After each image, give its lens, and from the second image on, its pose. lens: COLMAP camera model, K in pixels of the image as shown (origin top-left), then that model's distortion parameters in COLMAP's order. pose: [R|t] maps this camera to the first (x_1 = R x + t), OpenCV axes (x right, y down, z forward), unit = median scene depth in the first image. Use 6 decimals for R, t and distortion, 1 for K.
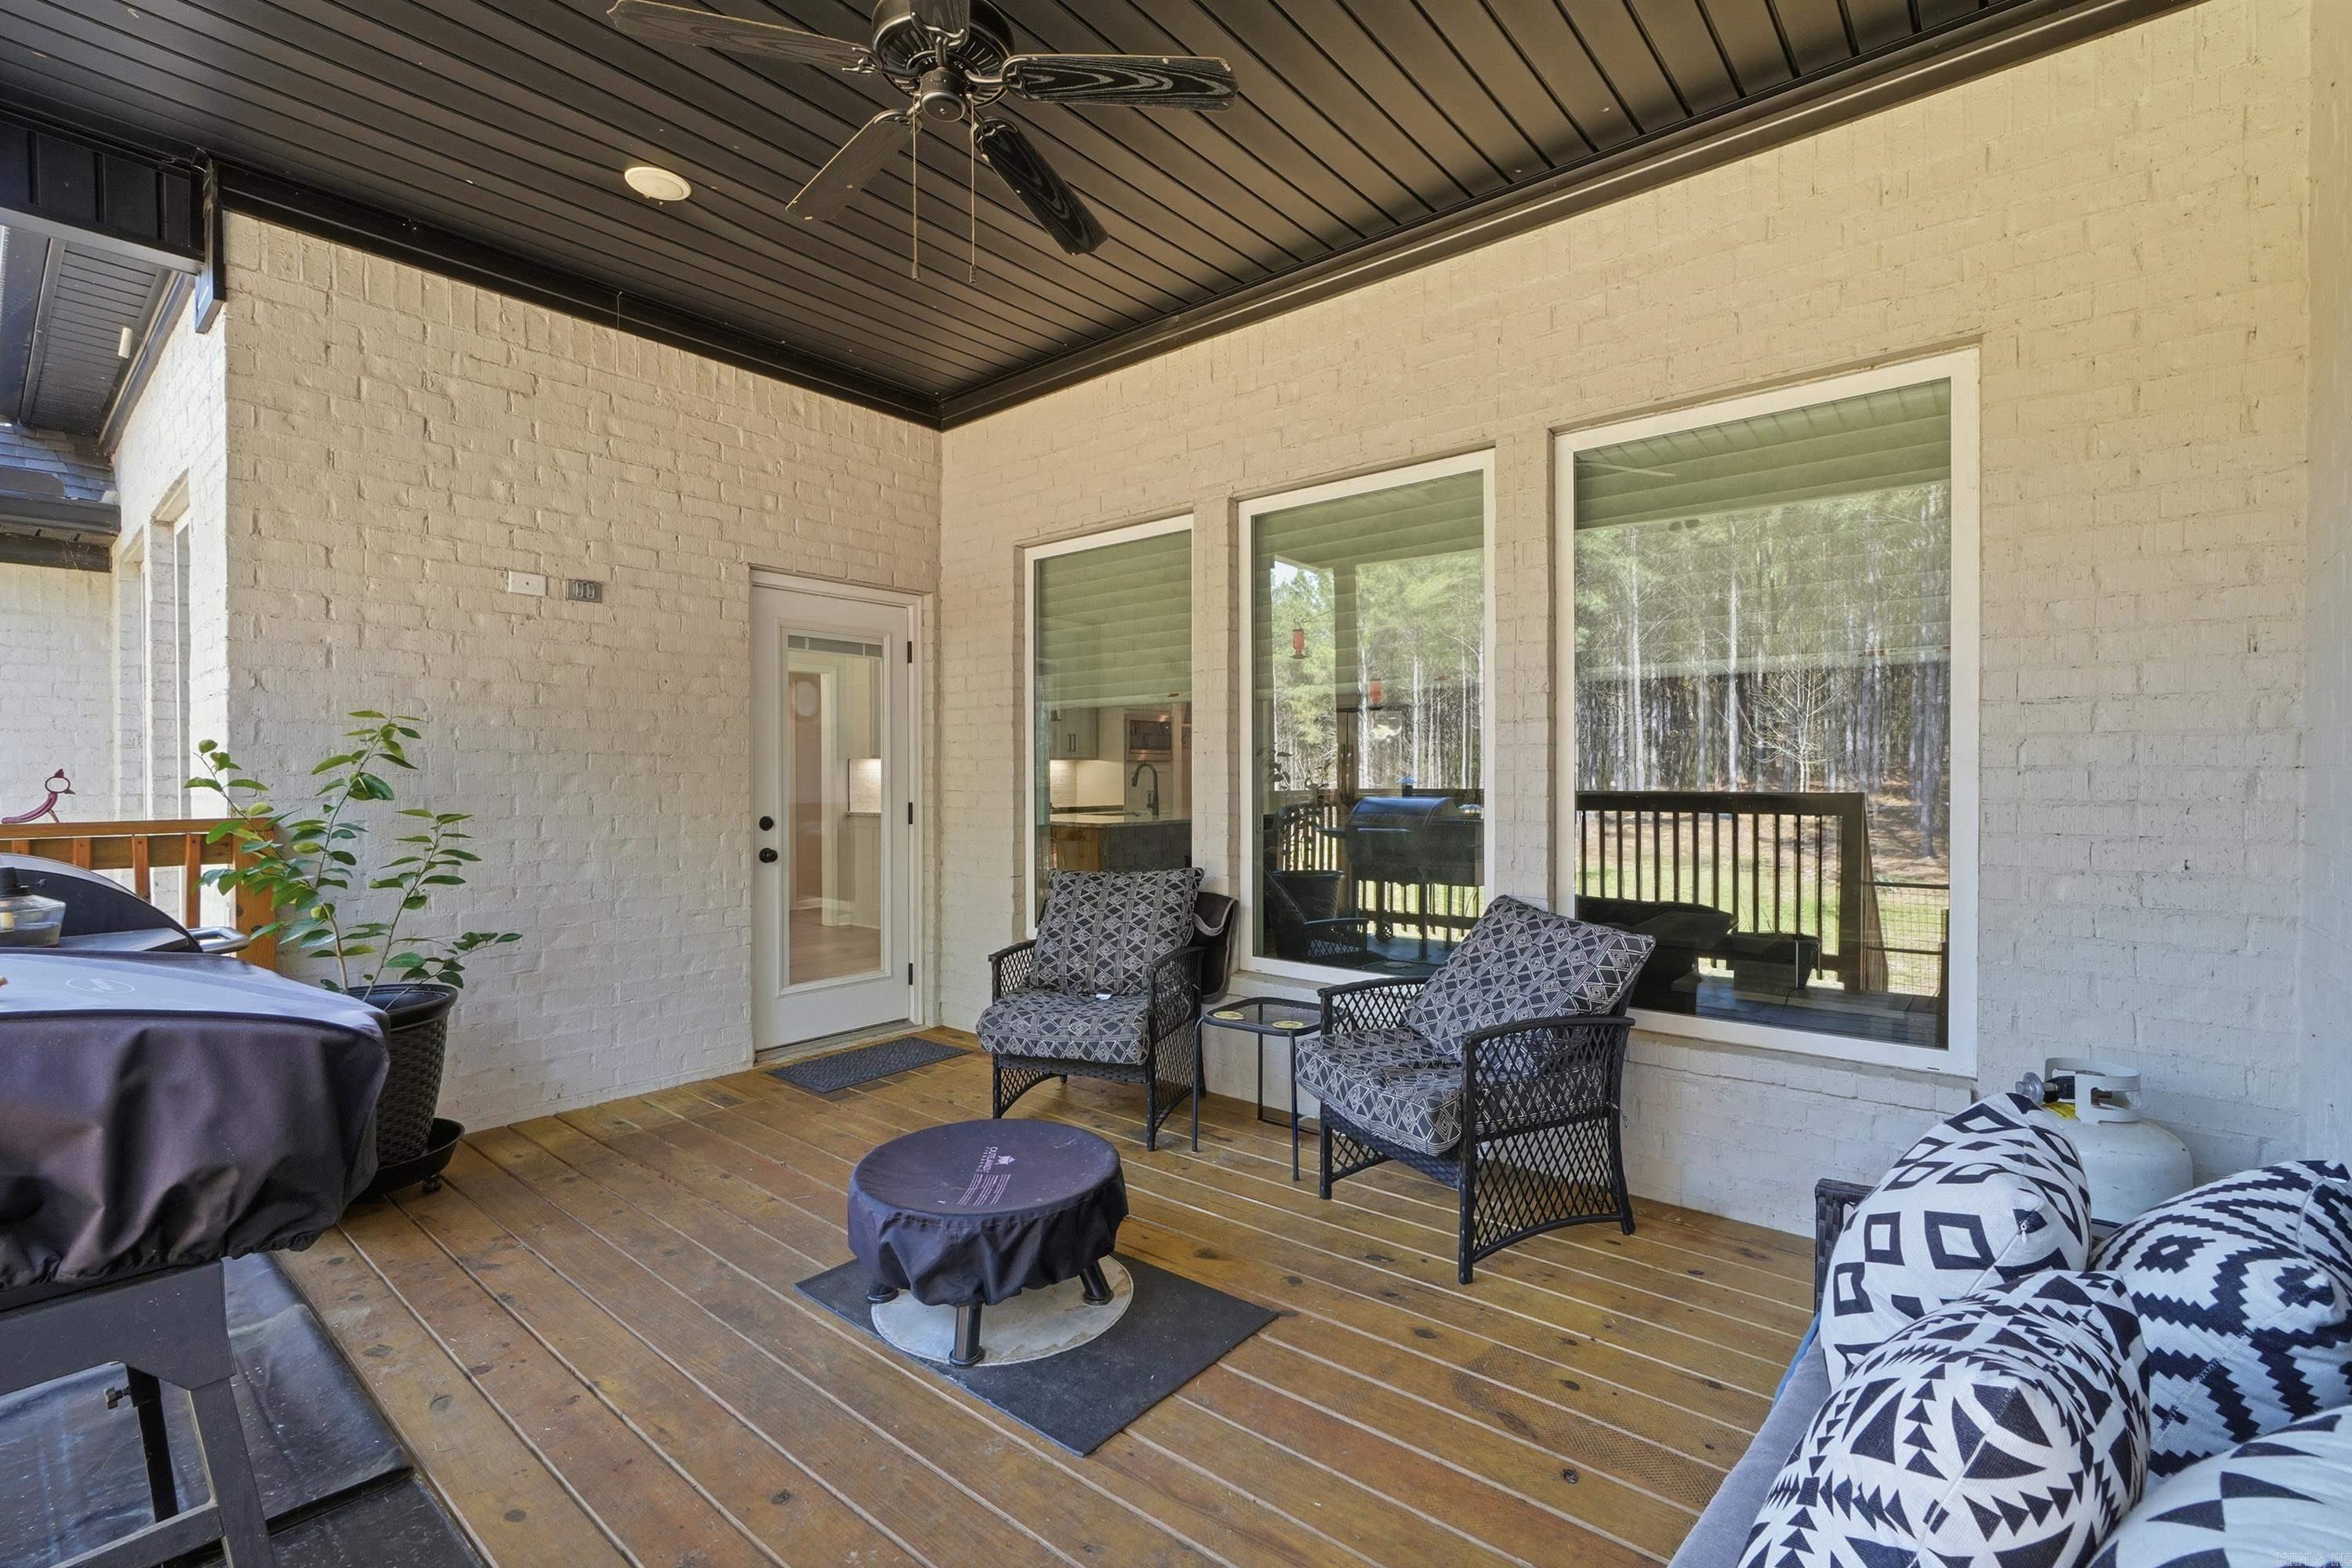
lens RADIAL K [[1025.8, 0, 1178.8], [0, 1025.8, 778.5], [0, 0, 1]] dist [-0.012017, 0.004881]
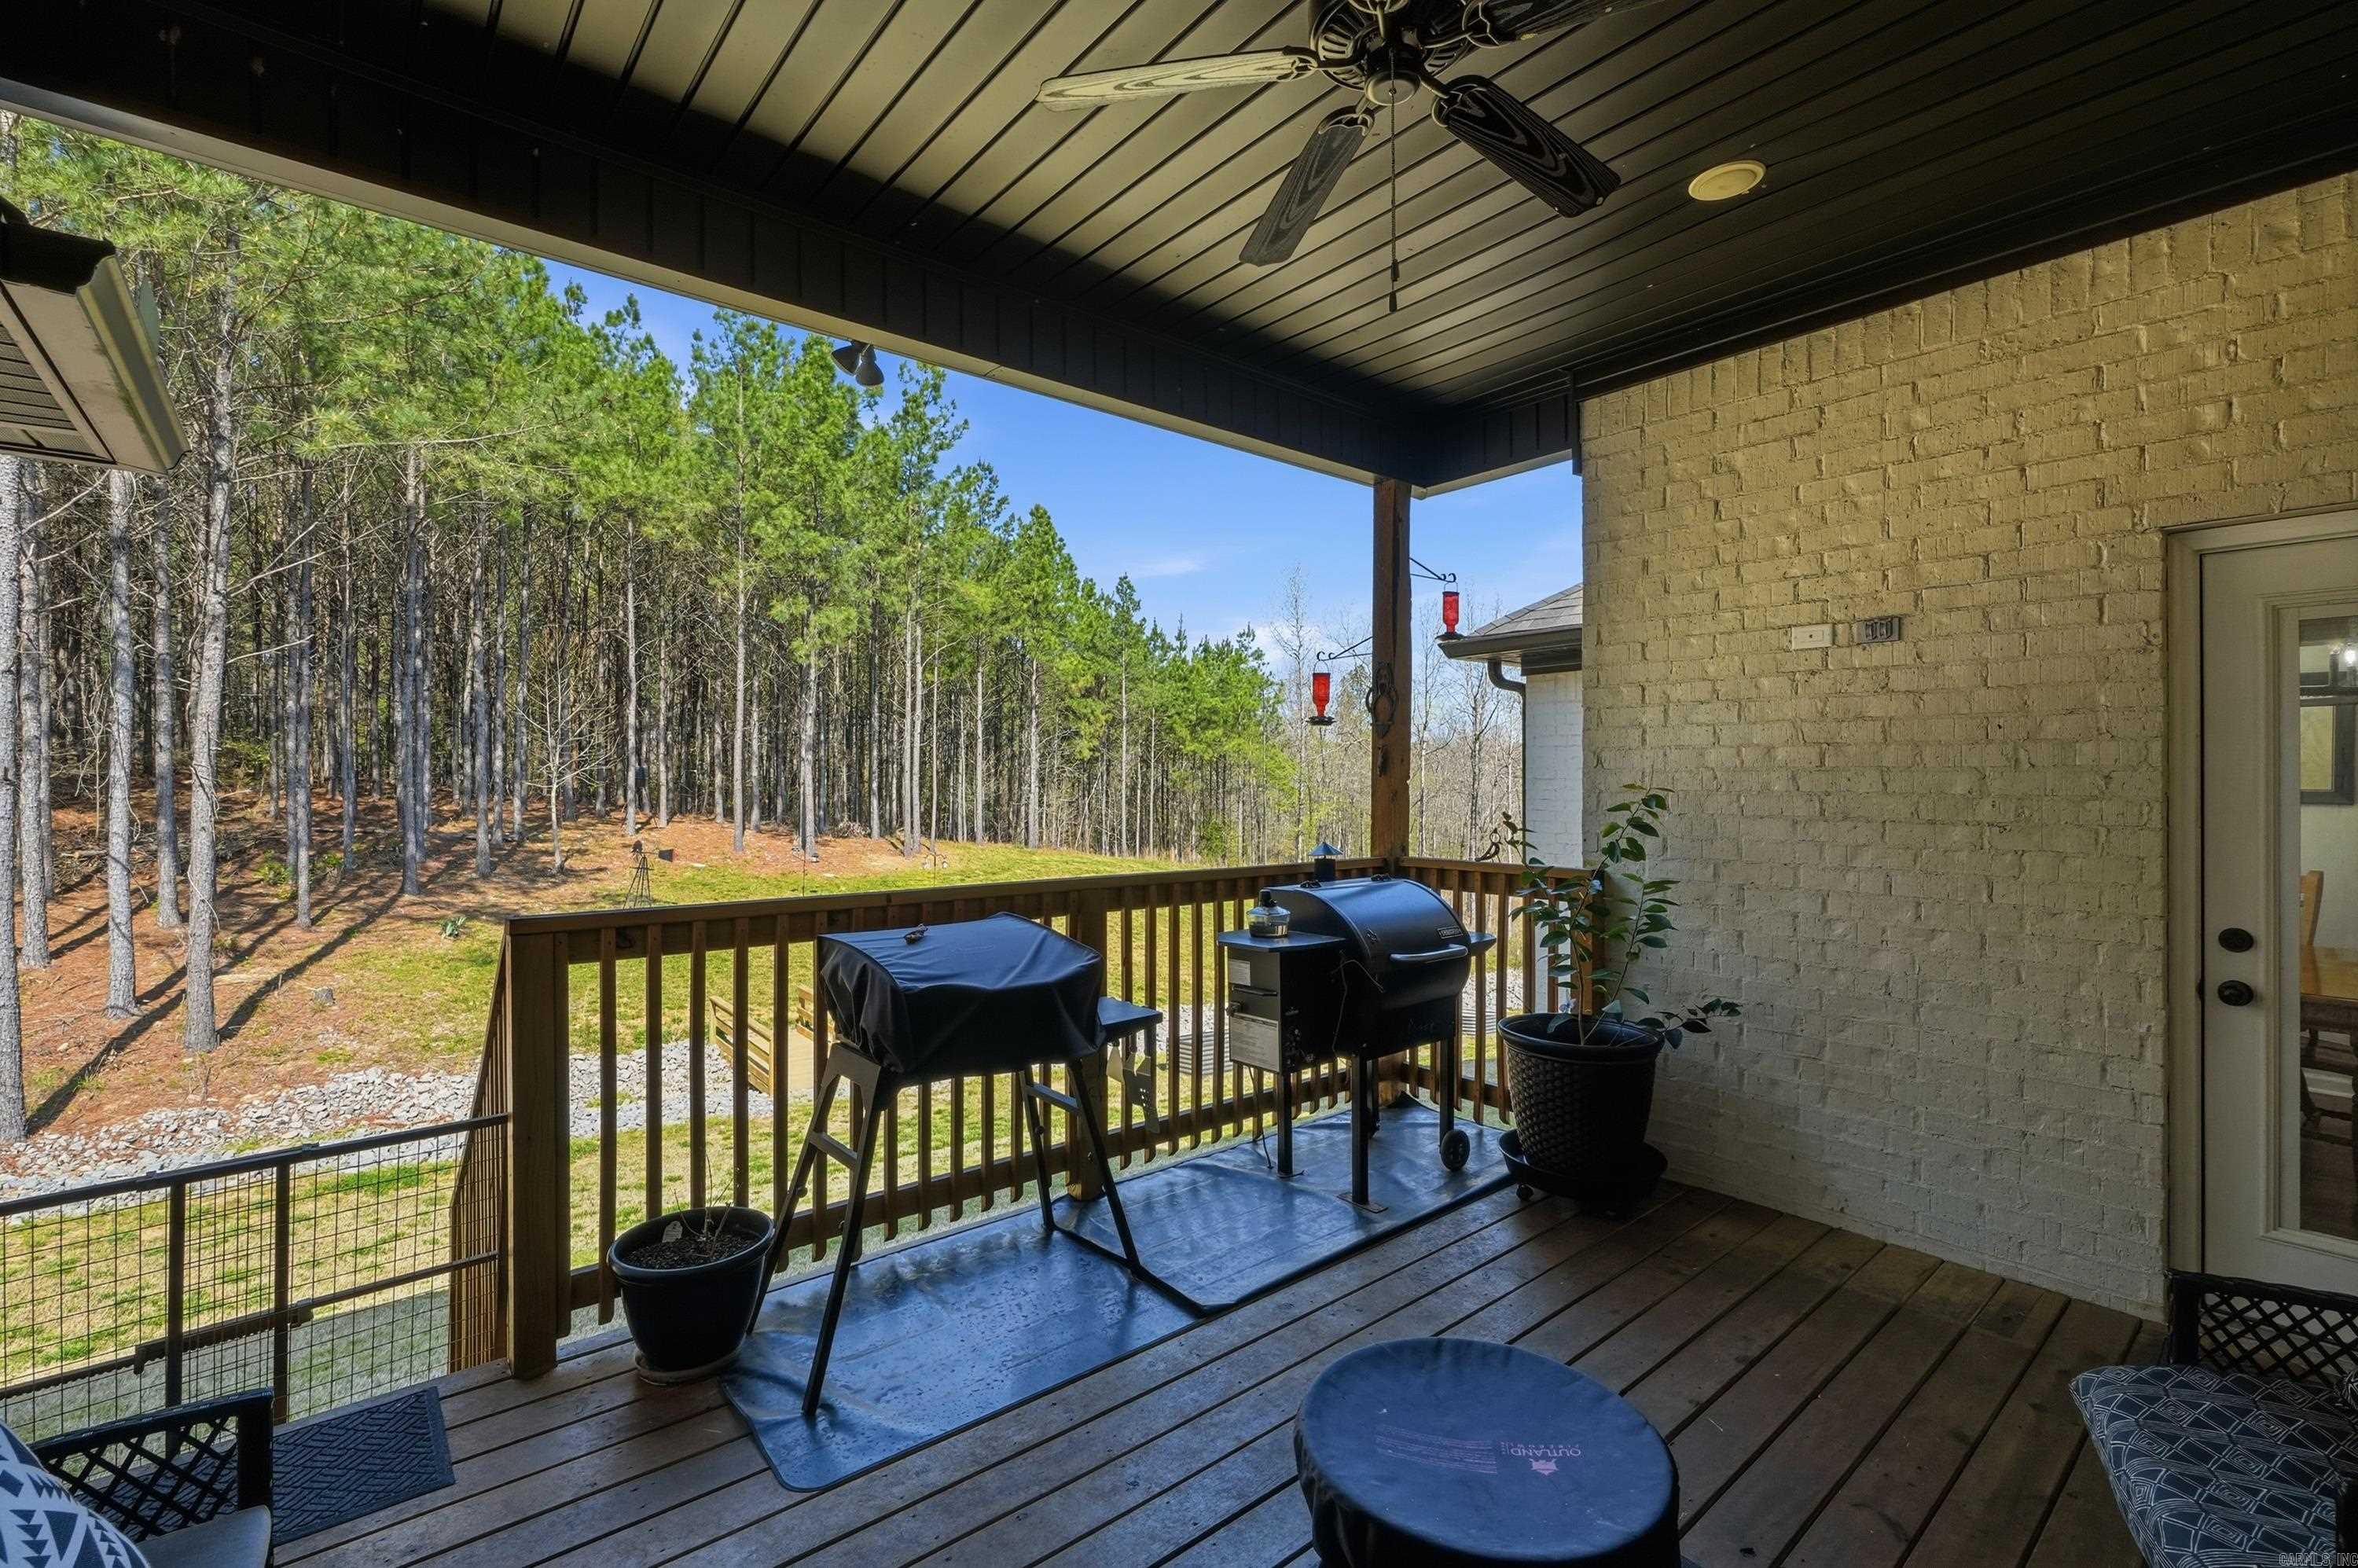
lens RADIAL K [[1028.4, 0, 1180.2], [0, 1028.4, 781.0], [0, 0, 1]] dist [-0.012017, 0.004881]
pose [[-0.175859, -0.003007, -0.984411, 0.364857], [-0.008374, 0.999964, -0.001559, -0.053257], [0.984380, 0.007969, -0.175878, 0.592338]]
